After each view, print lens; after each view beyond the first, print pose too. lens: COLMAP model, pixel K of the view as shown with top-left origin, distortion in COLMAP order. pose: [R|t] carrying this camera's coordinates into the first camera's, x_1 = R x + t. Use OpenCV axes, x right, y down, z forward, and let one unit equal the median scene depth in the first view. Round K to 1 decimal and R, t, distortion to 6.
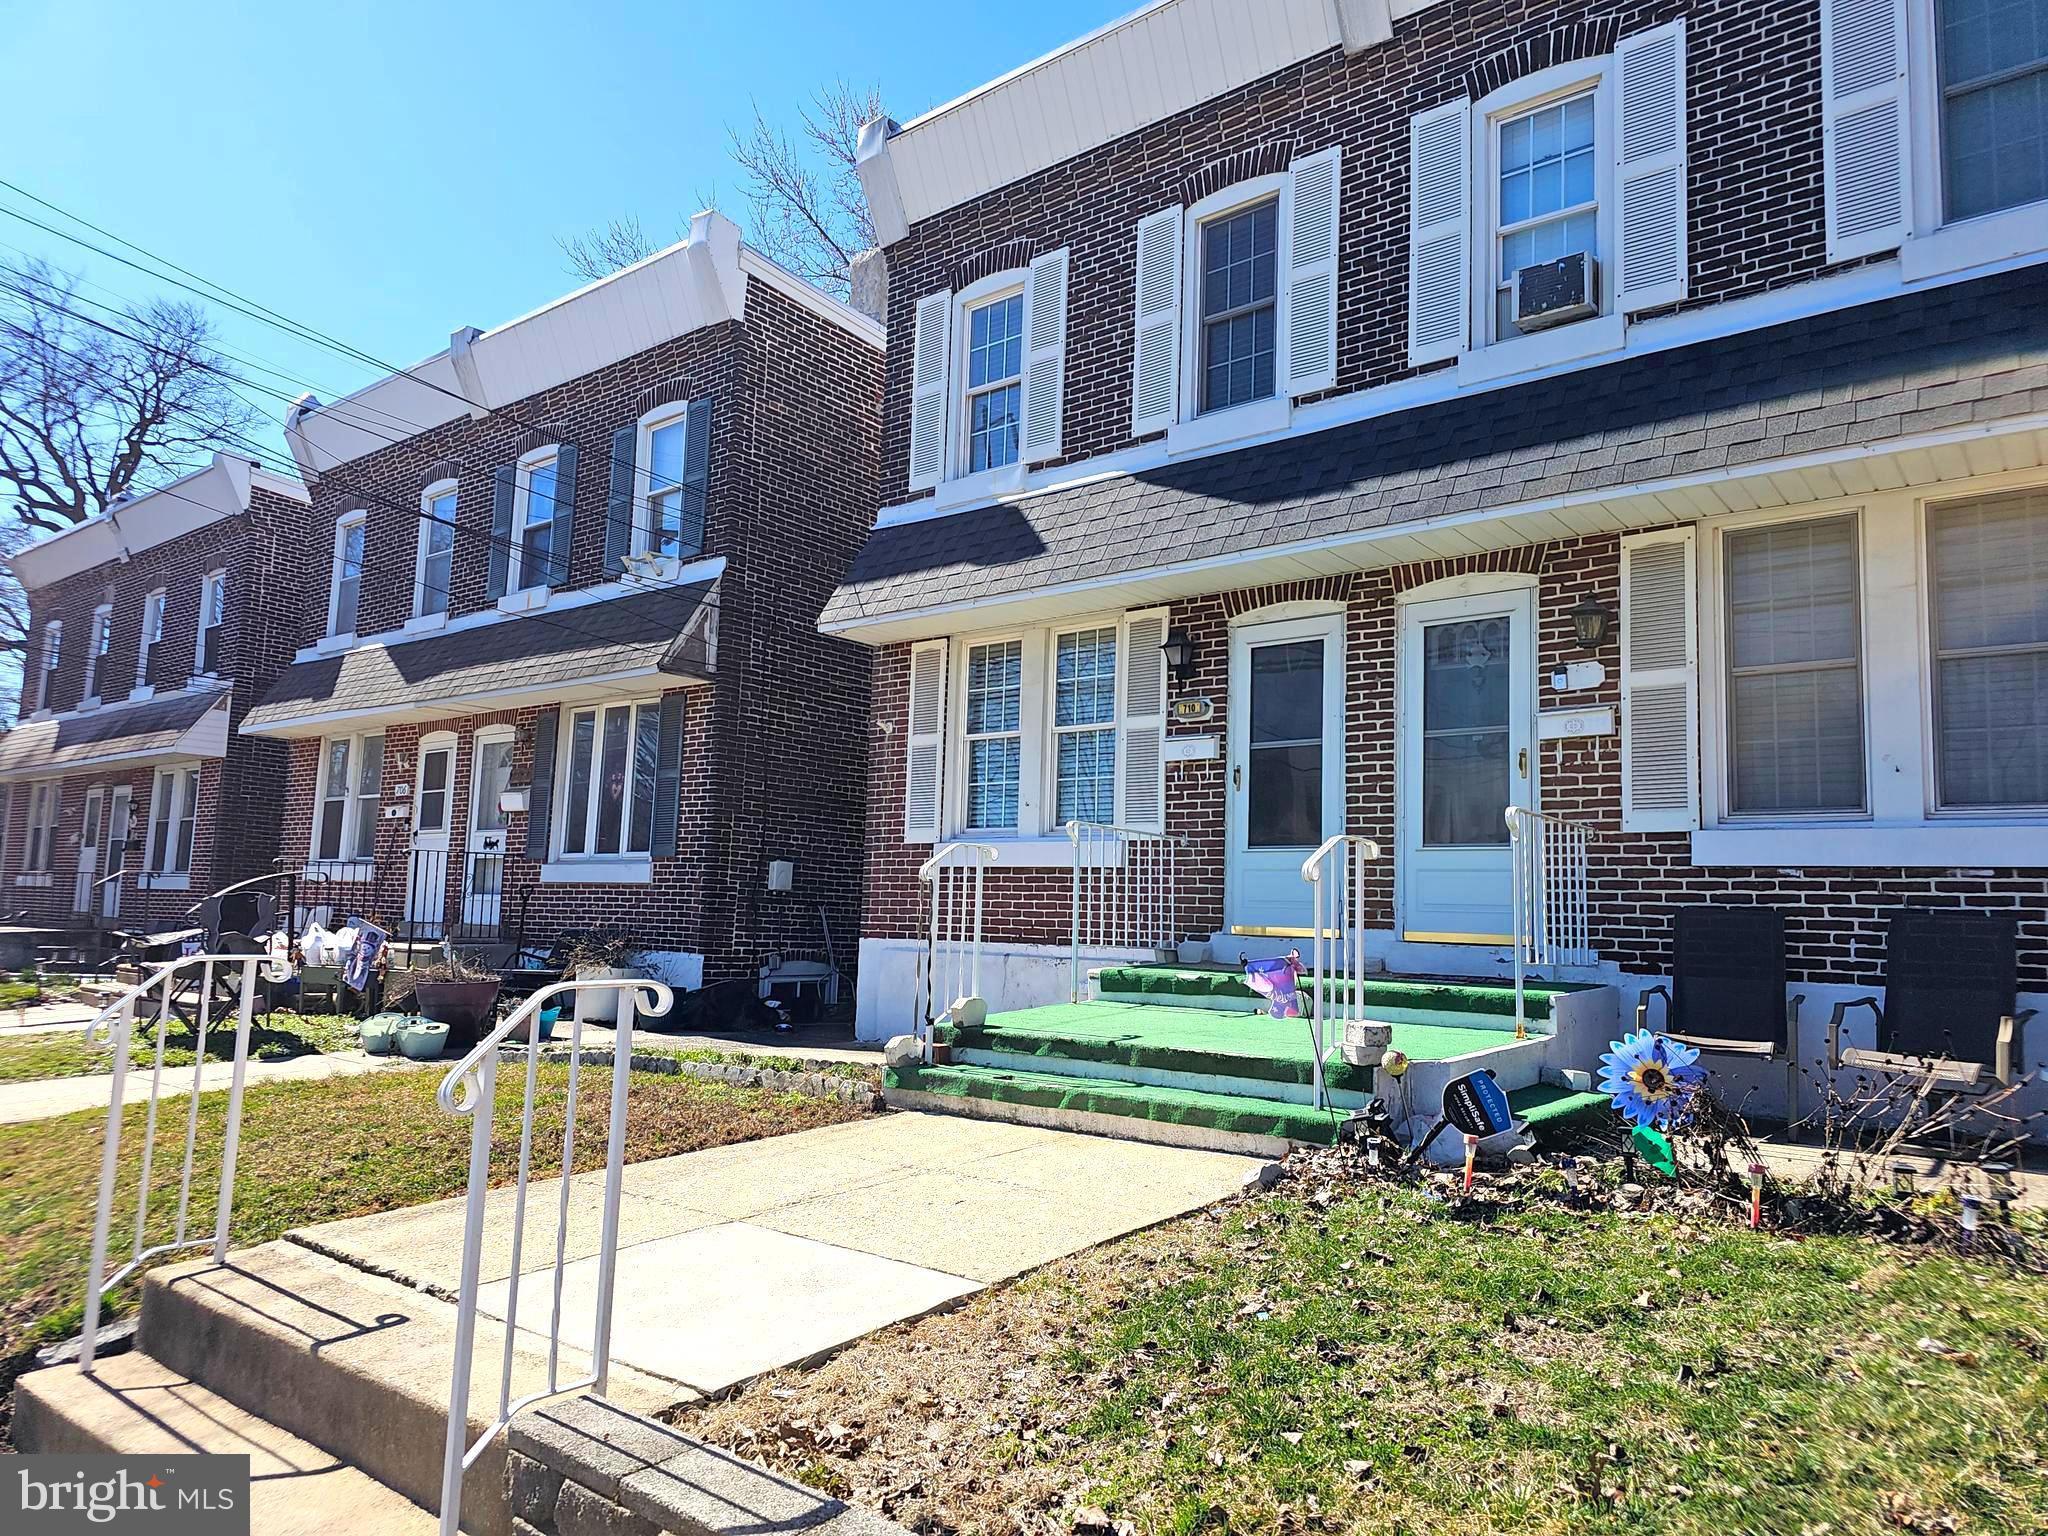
lens RADIAL K [[1367.0, 0, 1014.8], [0, 1367.0, 777.4], [0, 0, 1]] dist [0.065452, -0.056363]
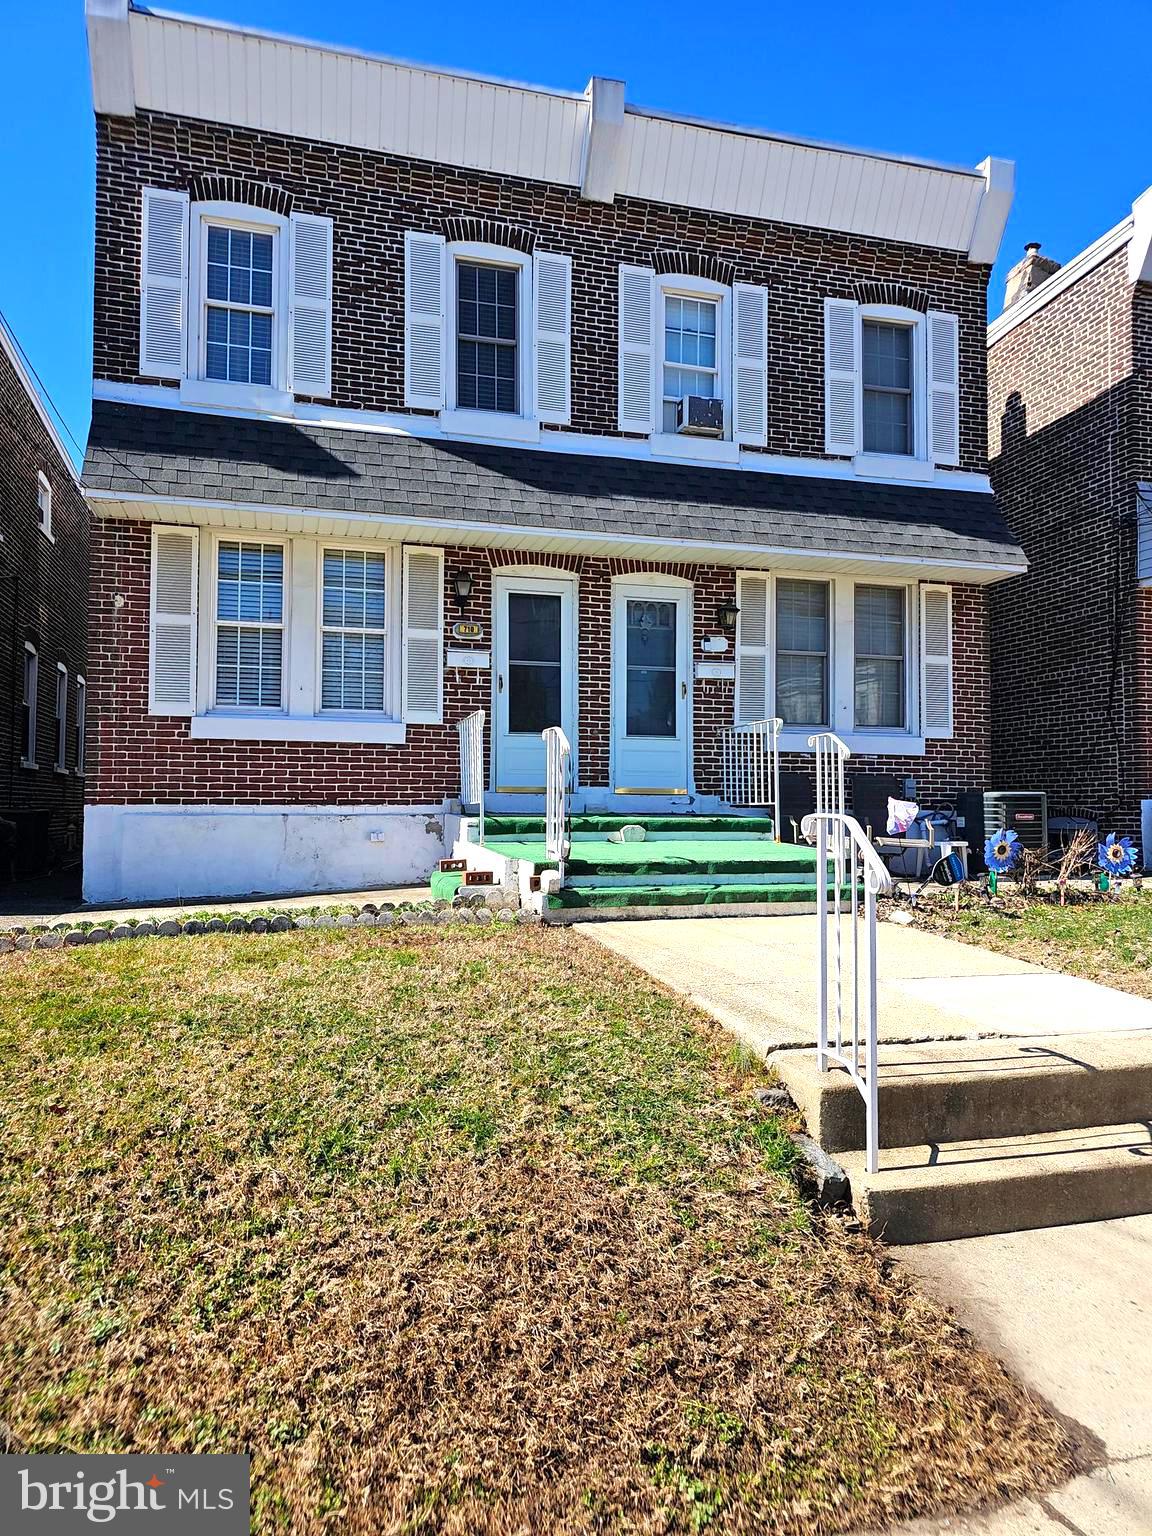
lens RADIAL K [[1025.2, 0, 570.2], [0, 1025.2, 764.9], [0, 0, 1]] dist [0.065452, -0.056363]
pose [[0.569107, 0.006069, 0.822241, -0.670021], [-0.076521, 0.996024, 0.045612, 0.030659], [-0.818695, -0.088877, 0.567308, 0.327988]]
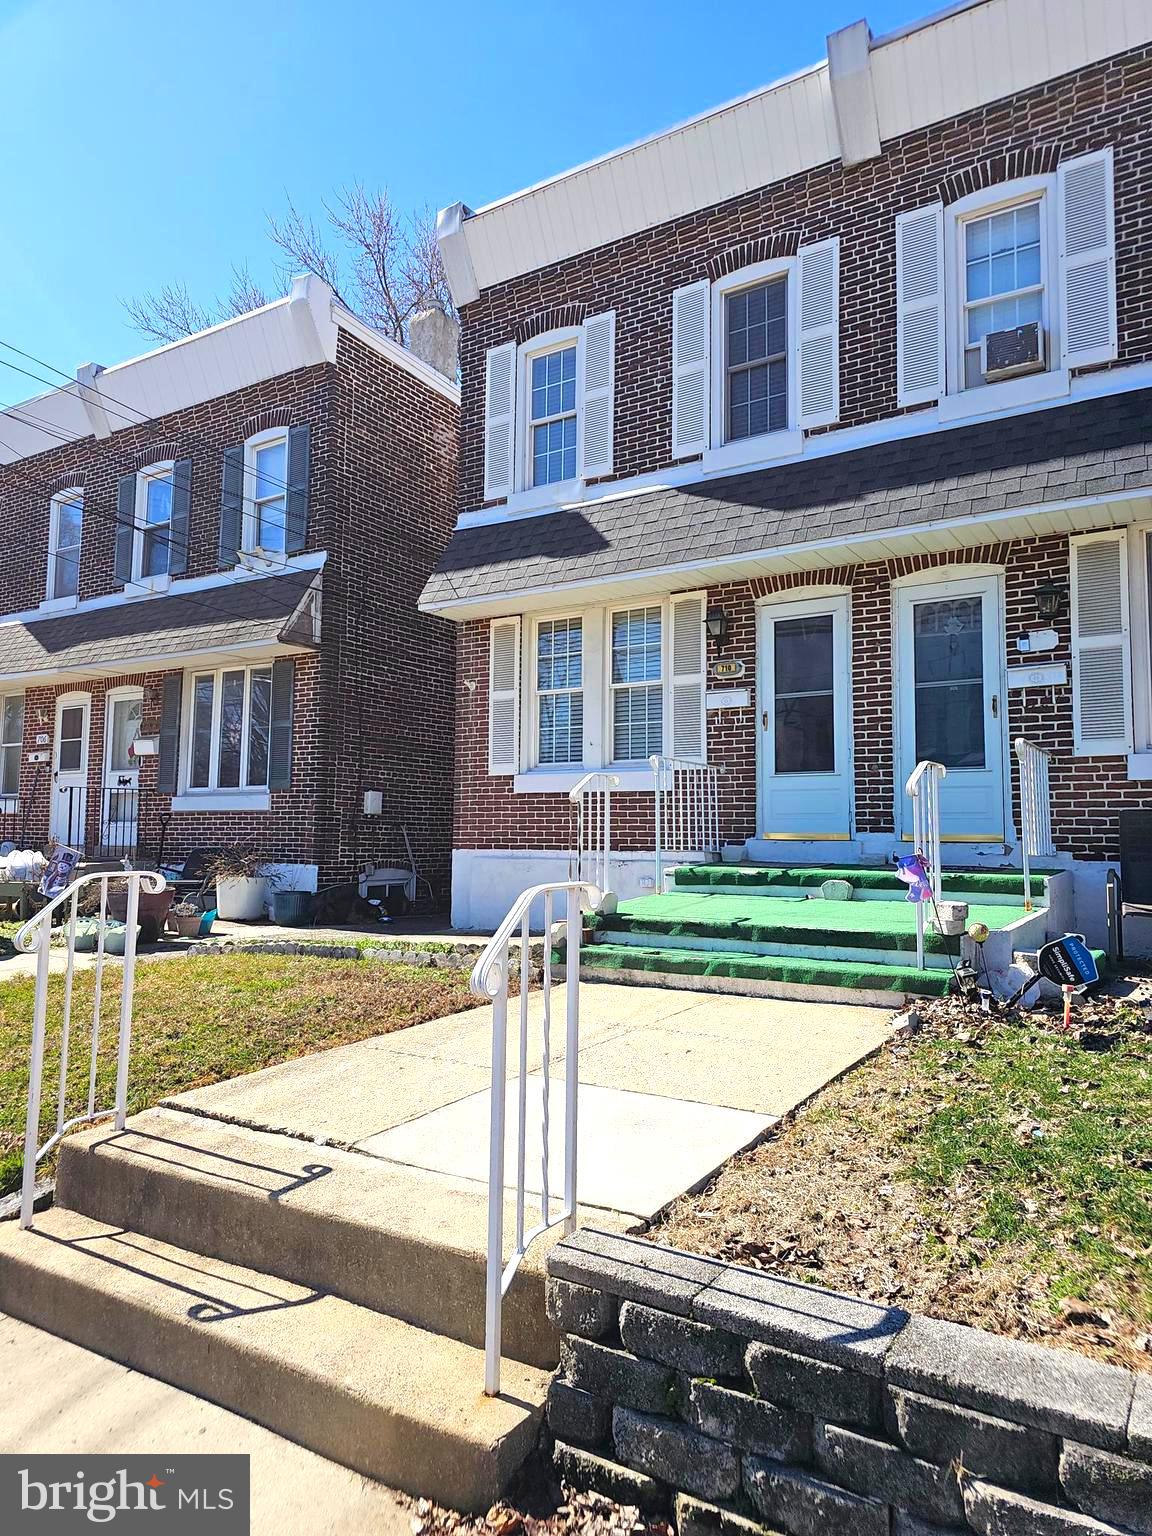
lens RADIAL K [[1025.2, 0, 567.9], [0, 1025.2, 753.3], [0, 0, 1]] dist [0.065452, -0.056363]
pose [[0.994164, -0.013829, 0.106989, -0.132036], [0.011024, 0.999581, 0.026765, 0.003158], [-0.107314, -0.025429, 0.993900, 0.037276]]
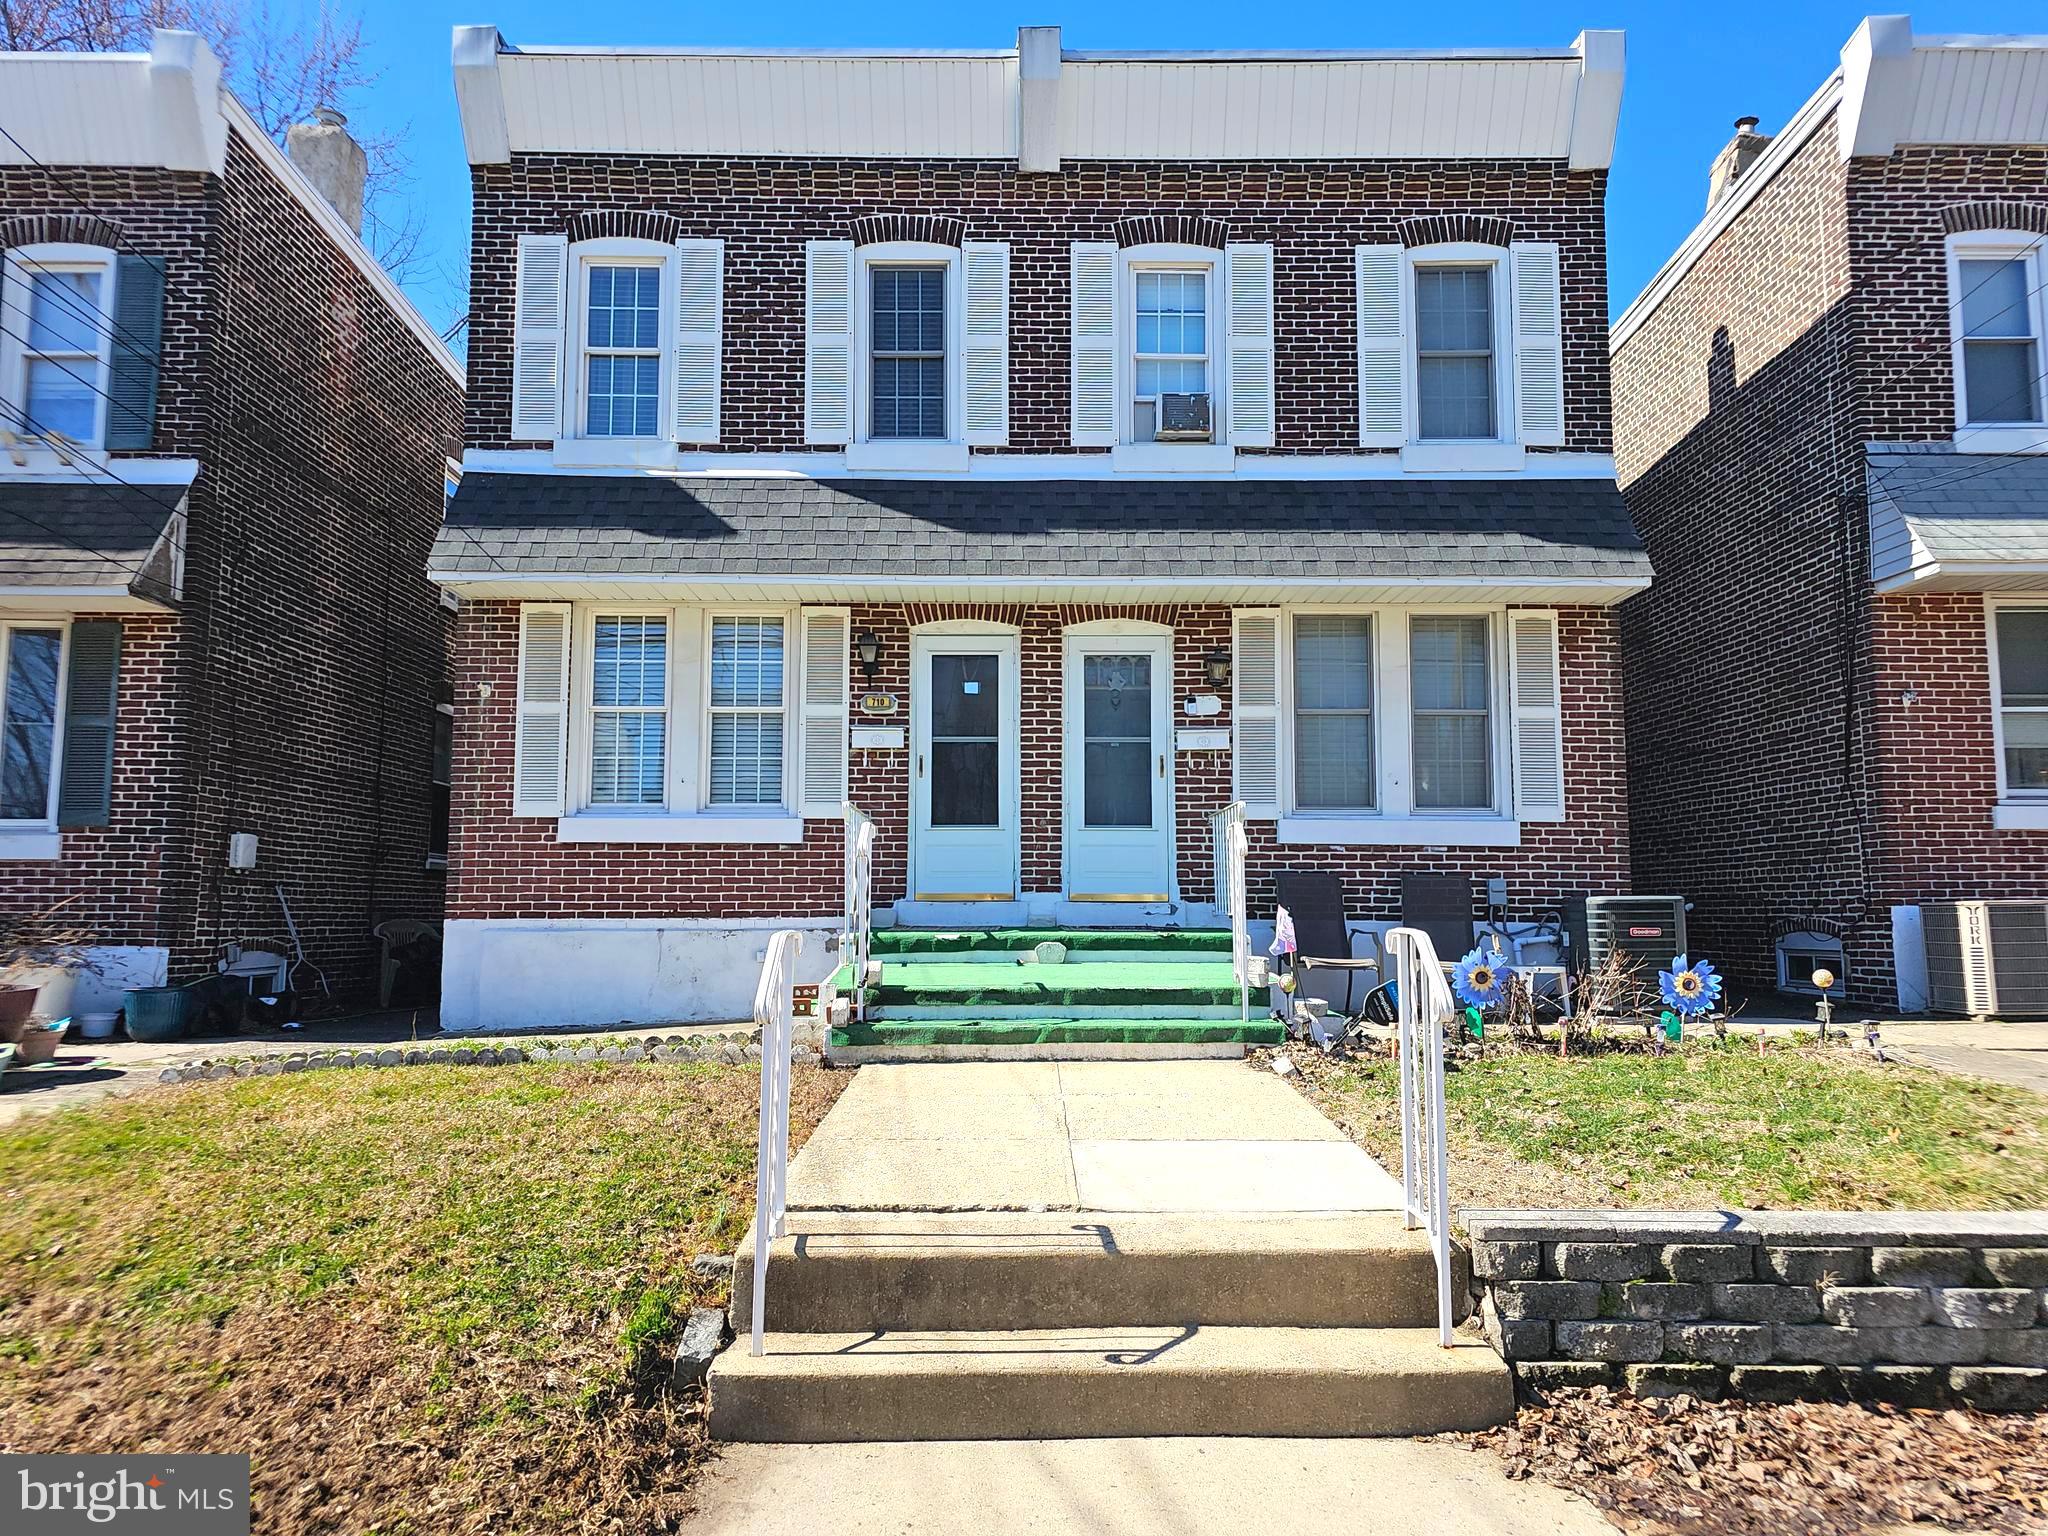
lens RADIAL K [[1367.0, 0, 1020.0], [0, 1367.0, 780.9], [0, 0, 1]] dist [0.065452, -0.056363]
pose [[0.763402, 0.033600, 0.645049, -0.514278], [-0.047730, 0.998850, 0.004458, 0.003760], [-0.644158, -0.034191, 0.764128, 0.064710]]
